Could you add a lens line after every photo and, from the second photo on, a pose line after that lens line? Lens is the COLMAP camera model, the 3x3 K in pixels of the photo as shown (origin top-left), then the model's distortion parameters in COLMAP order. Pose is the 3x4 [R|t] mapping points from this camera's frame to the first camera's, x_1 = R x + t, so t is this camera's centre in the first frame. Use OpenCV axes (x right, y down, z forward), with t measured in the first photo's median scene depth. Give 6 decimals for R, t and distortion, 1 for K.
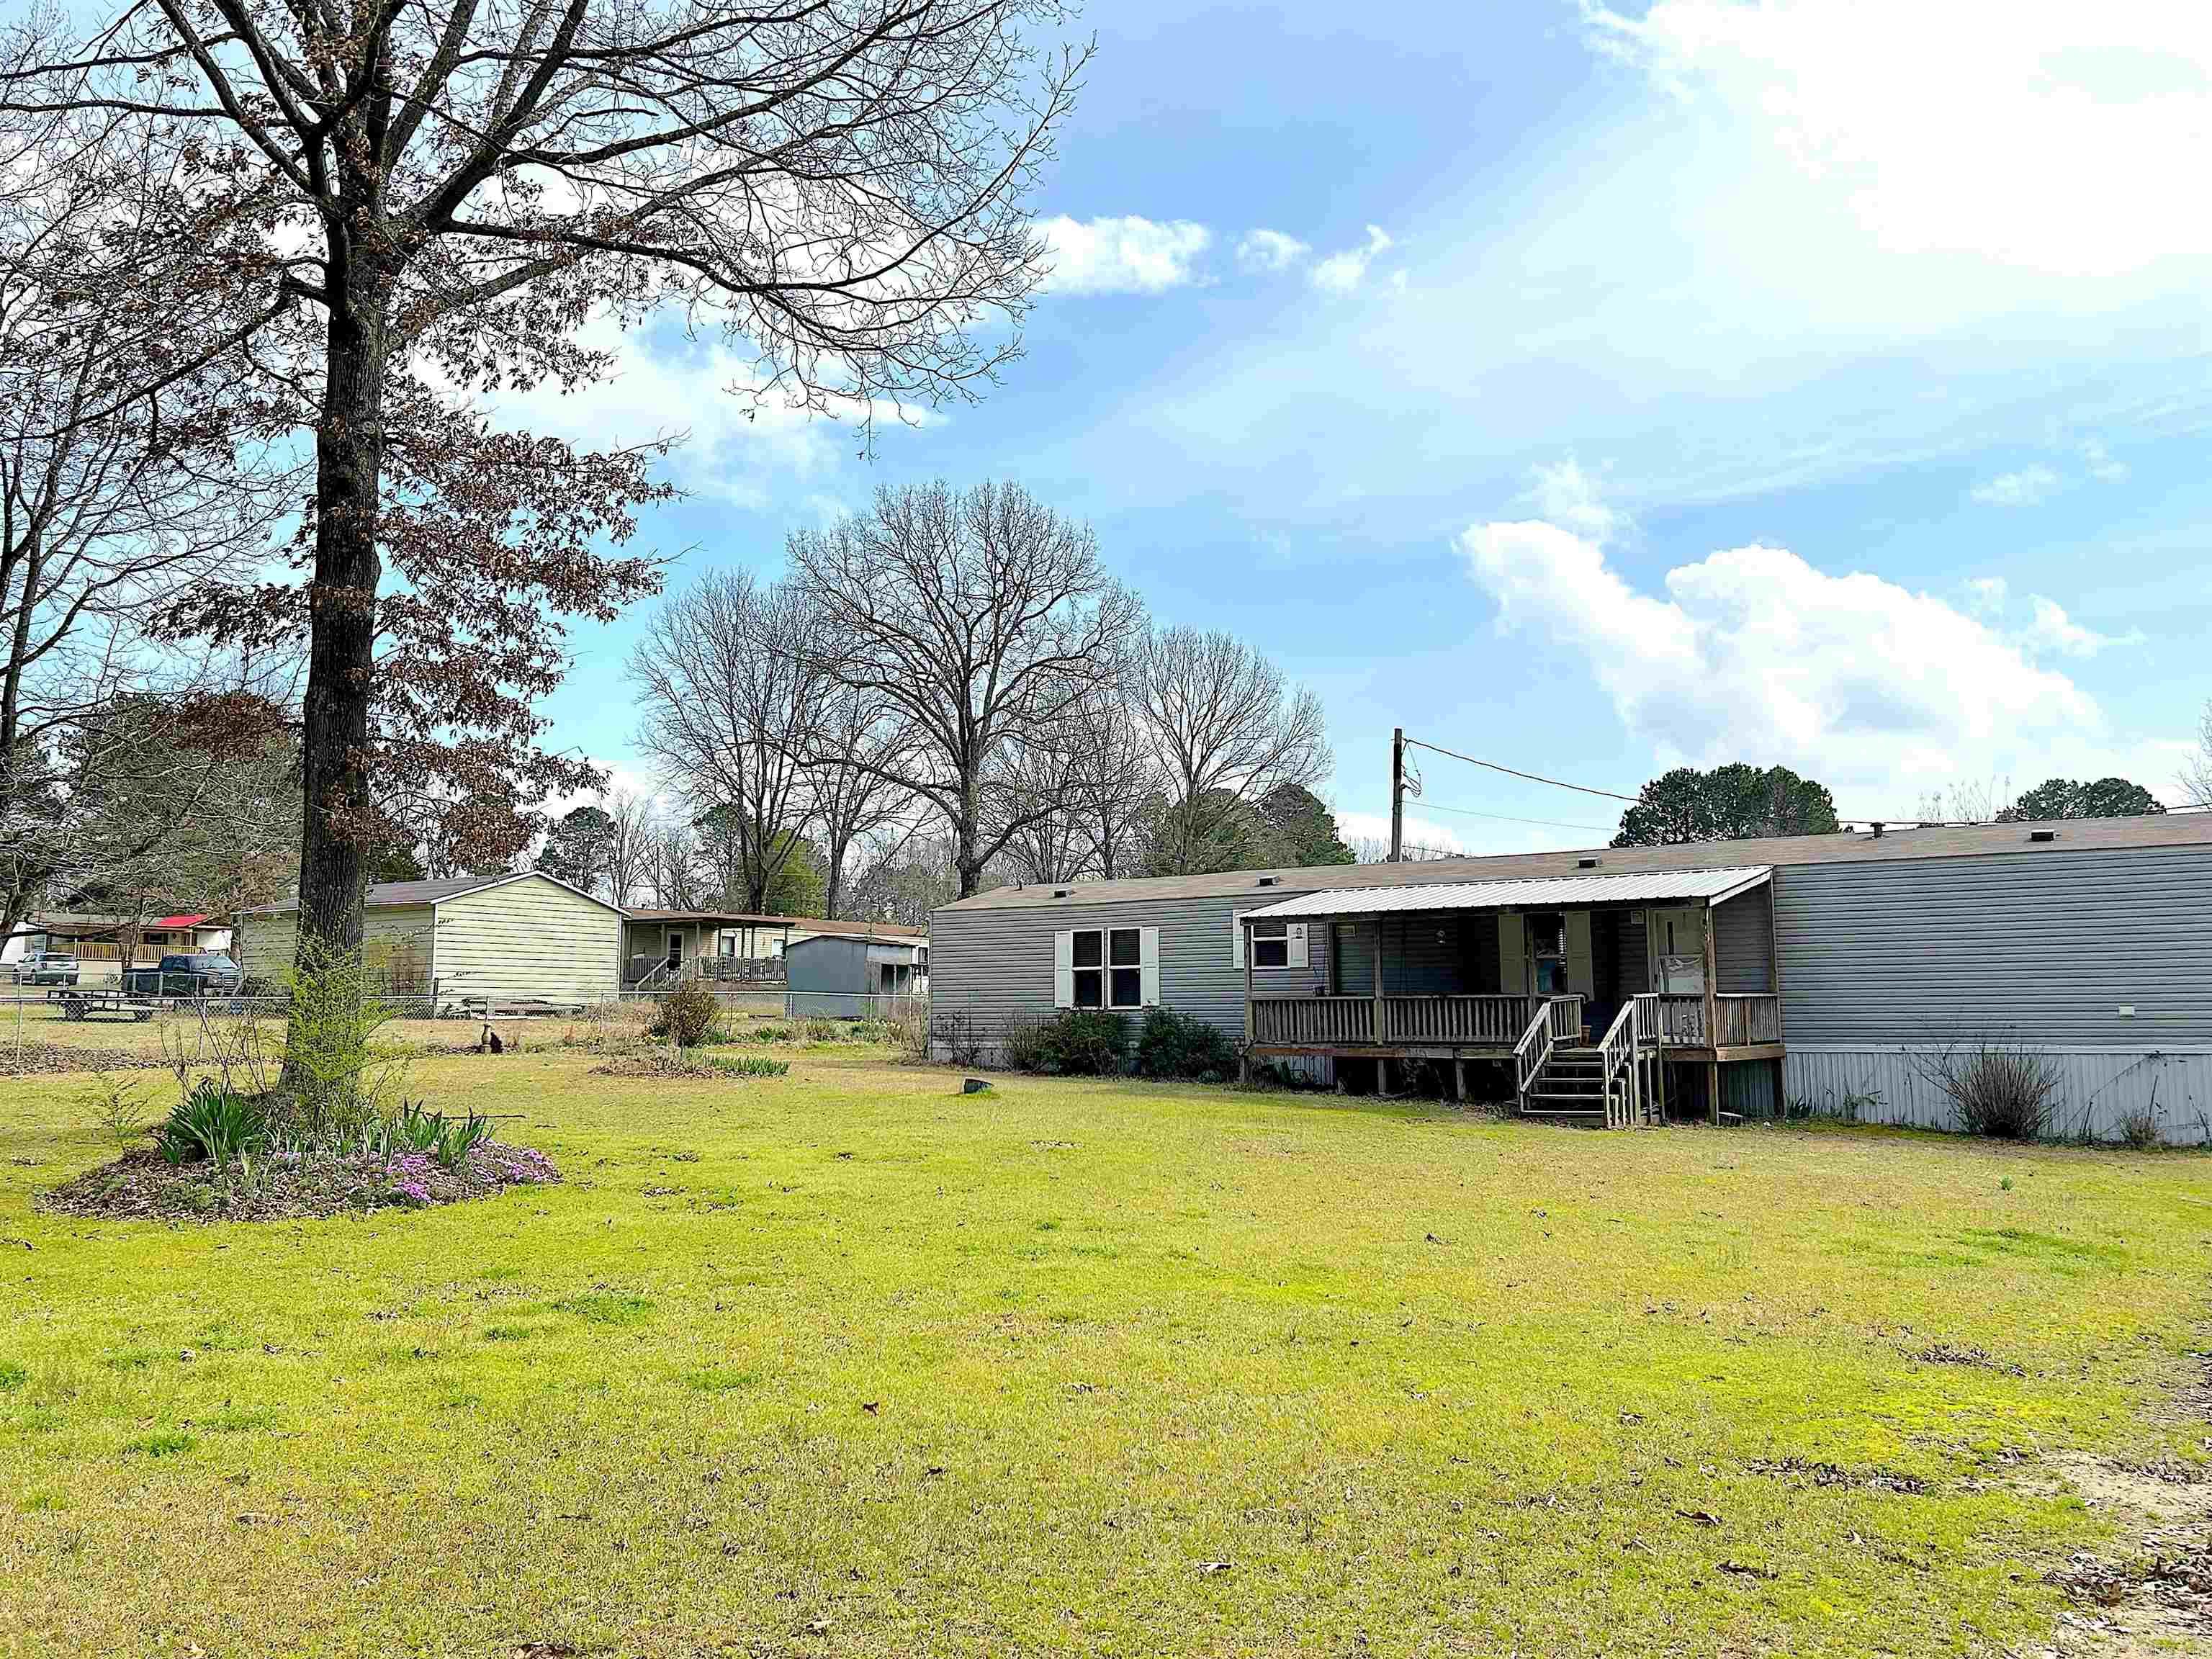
lens RADIAL K [[1838.5, 0, 1105.8], [0, 1838.5, 825.0], [0, 0, 1]] dist [0.057905, -0.010694]
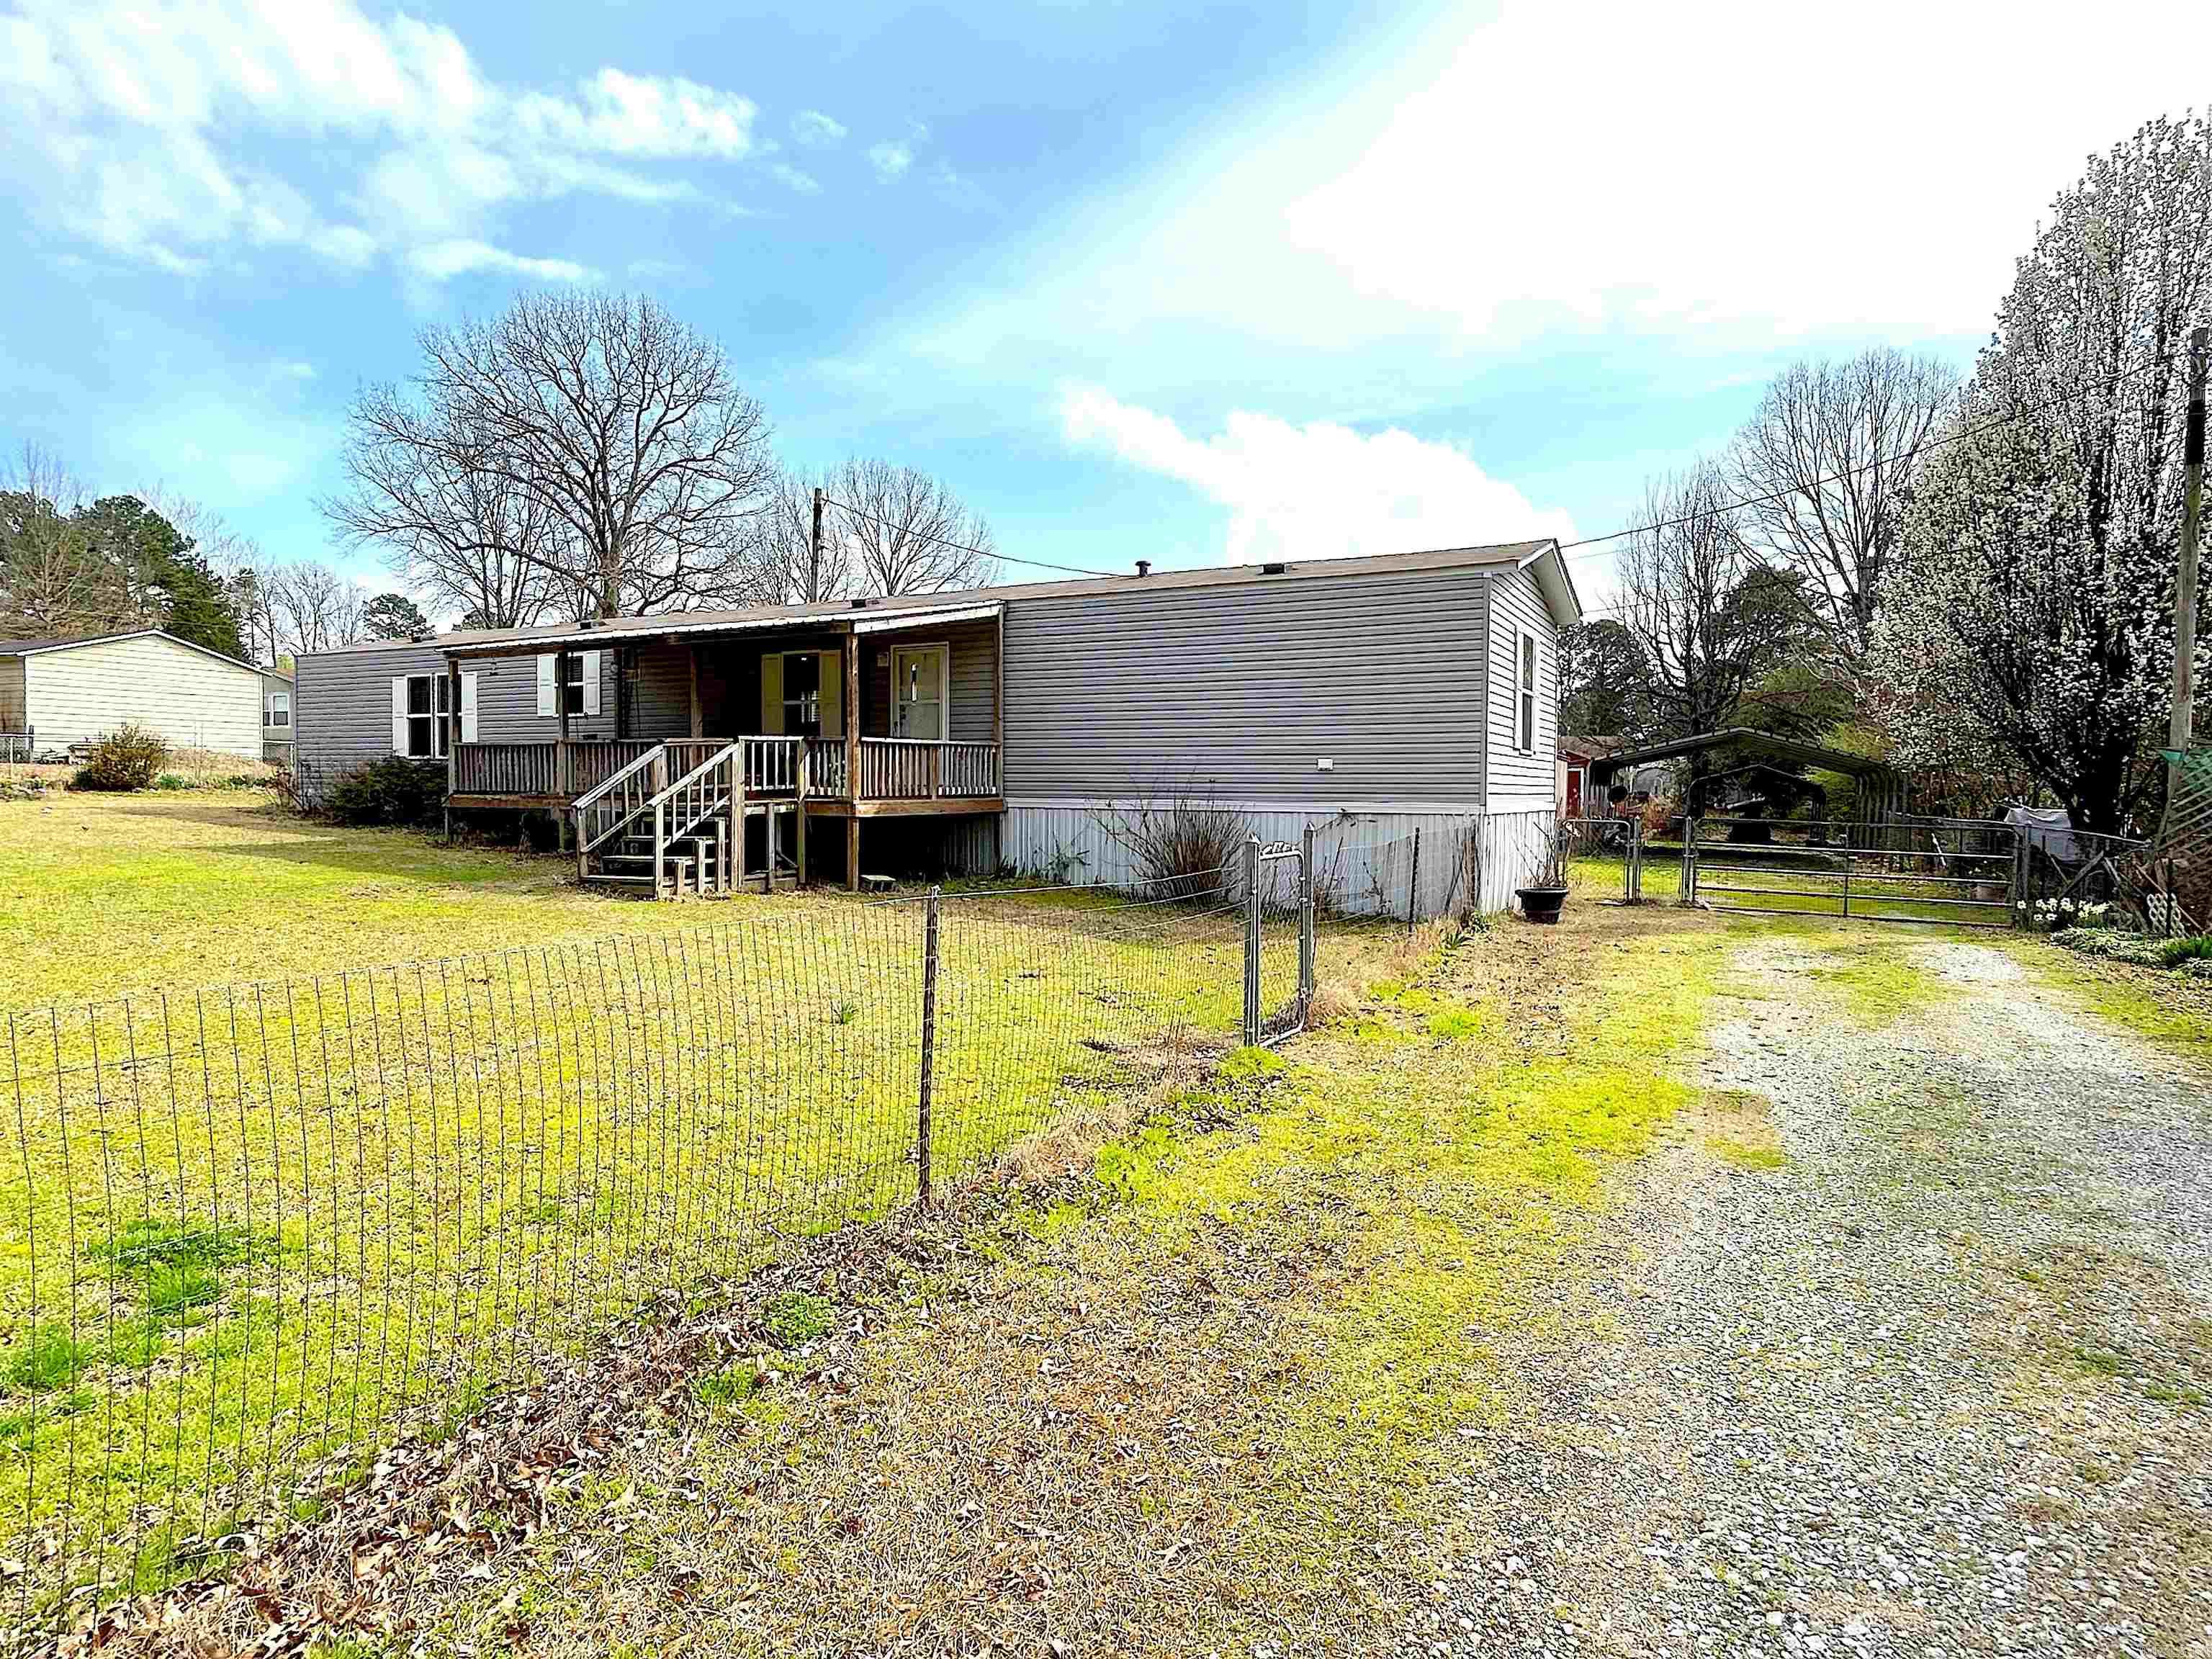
lens RADIAL K [[1239.7, 0, 1112.3], [0, 1239.7, 832.1], [0, 0, 1]] dist [-0.001463, -0.000060]
pose [[0.996248, 0.011748, 0.085743, 0.383325], [-0.023779, 0.989771, 0.140669, 0.049618], [-0.083214, -0.142180, 0.986337, 0.412246]]
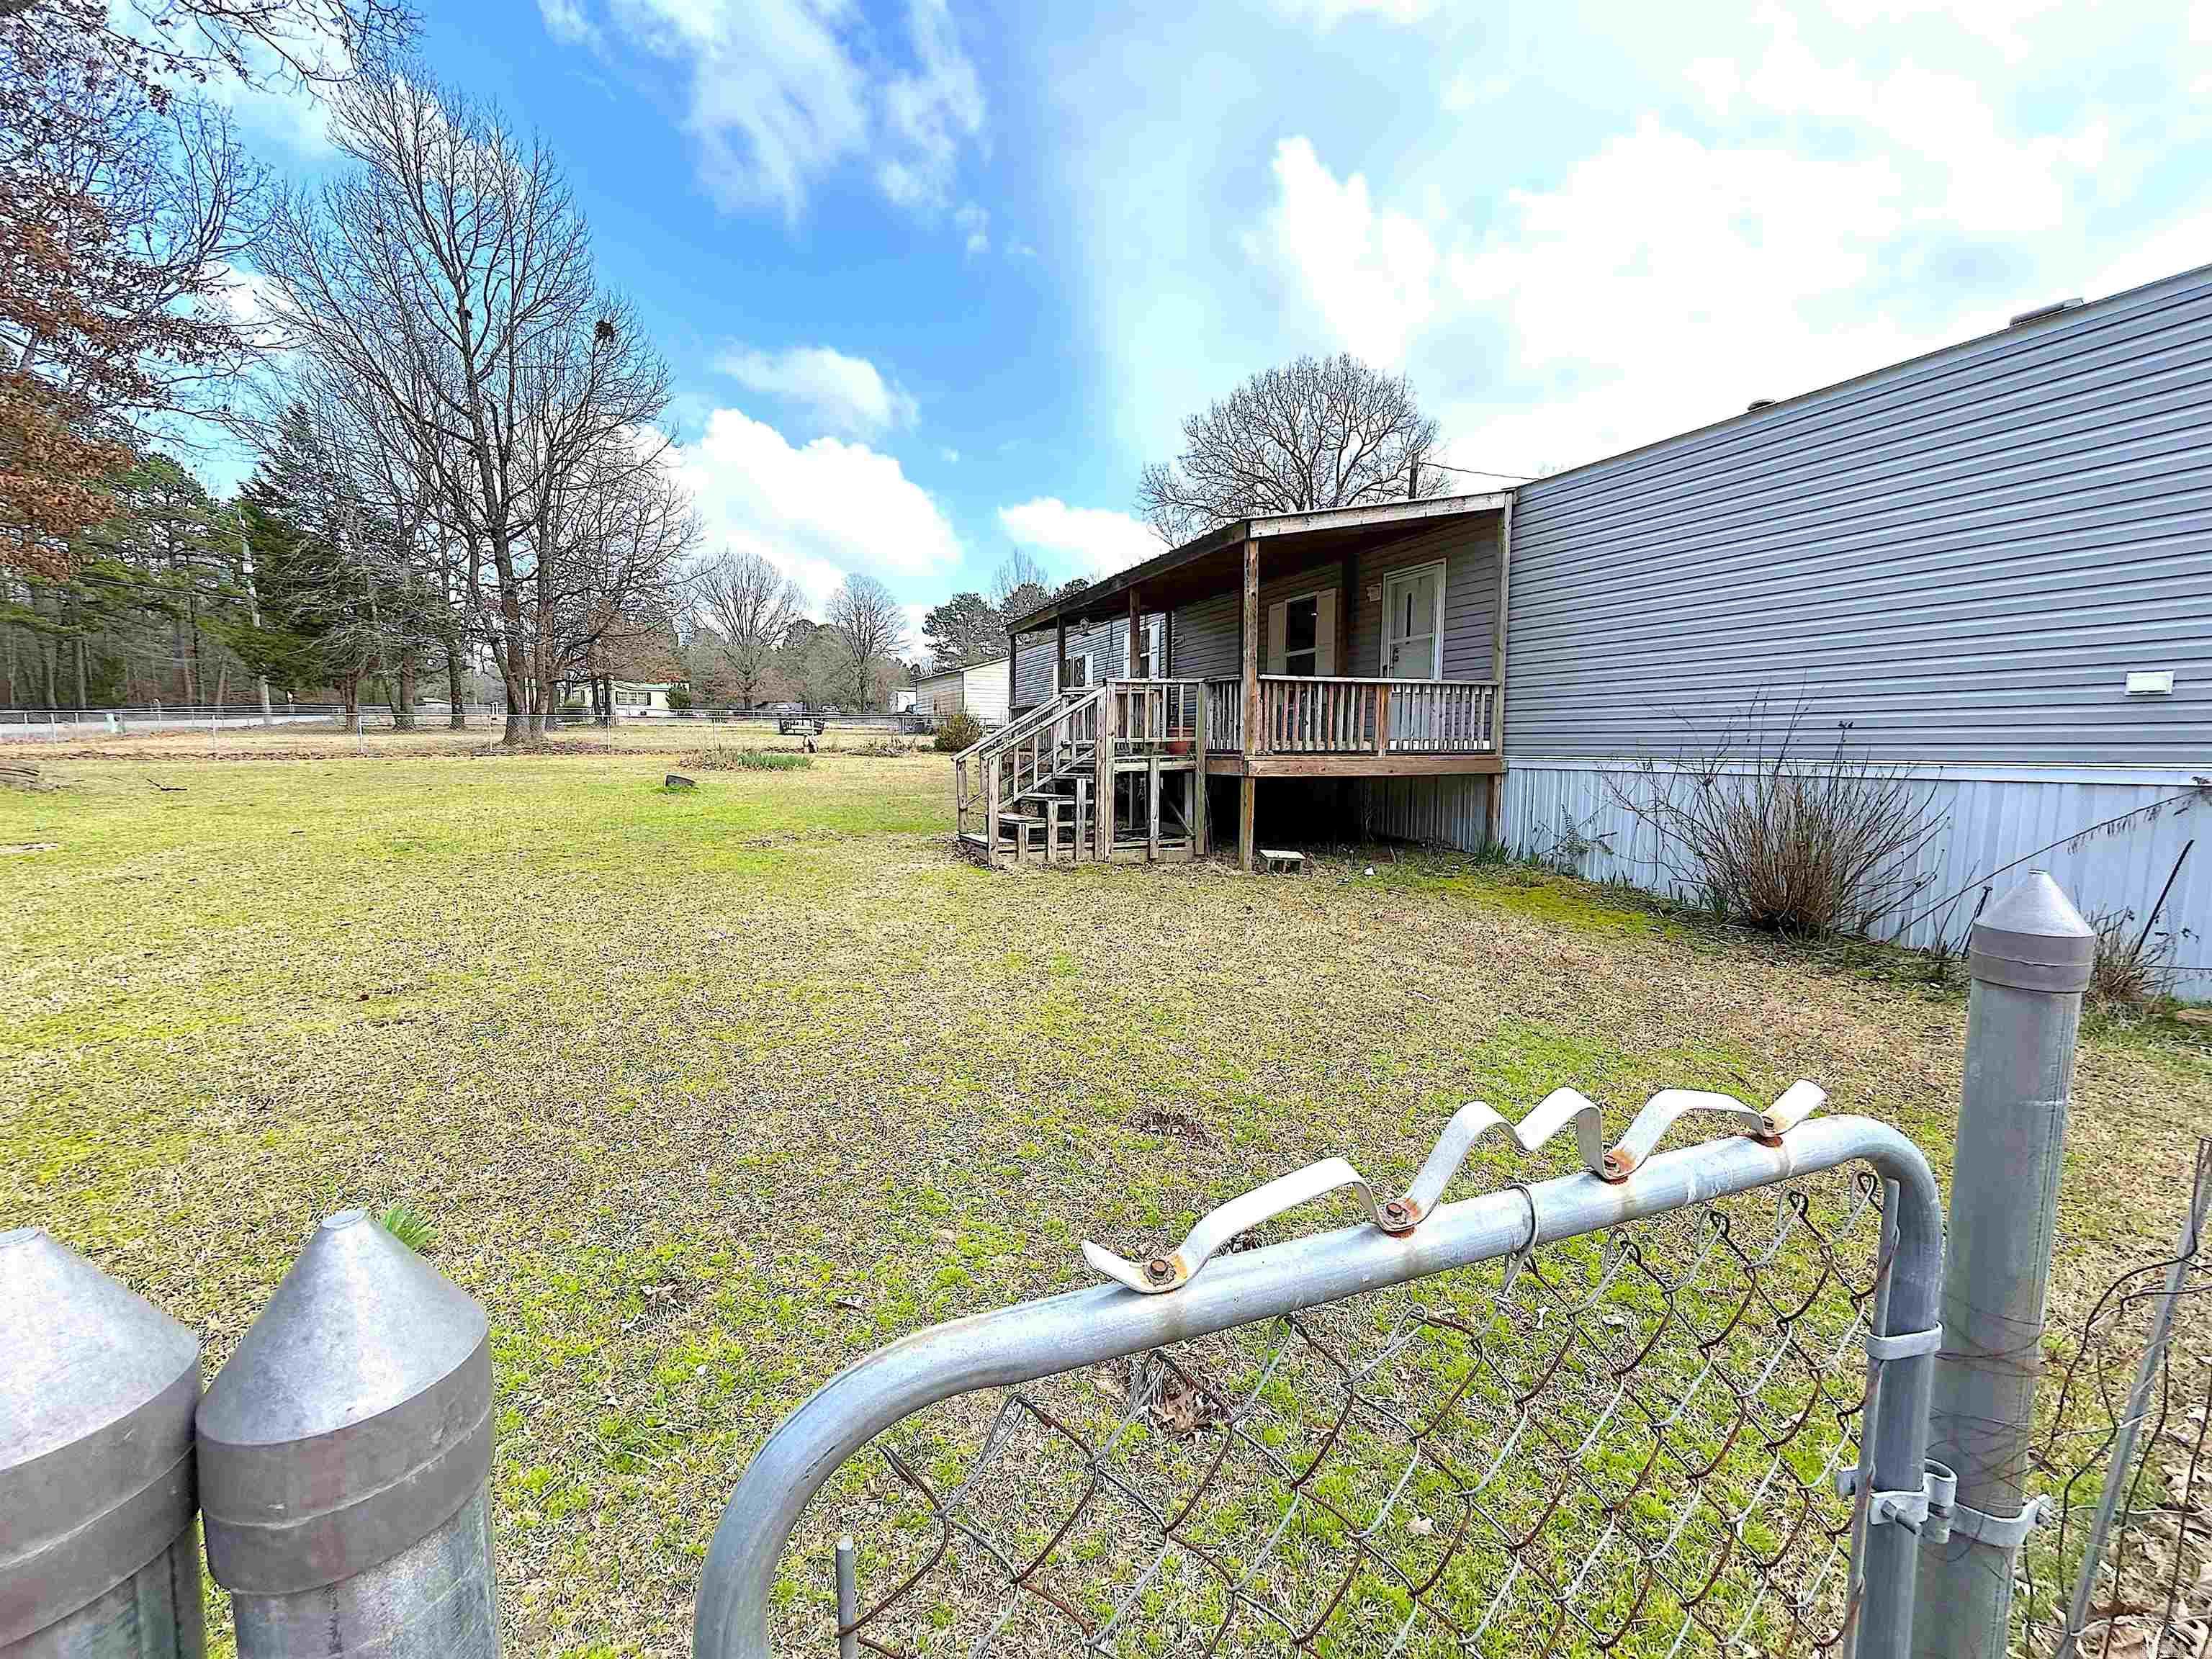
lens RADIAL K [[899.7, 0, 1104.0], [0, 899.7, 837.8], [0, 0, 1]] dist [-0.002822, -0.000214]
pose [[0.830204, 0.068657, -0.553215, 0.450003], [0.043945, 0.981238, 0.187725, 0.082750], [0.555725, -0.180161, 0.811611, 0.677484]]
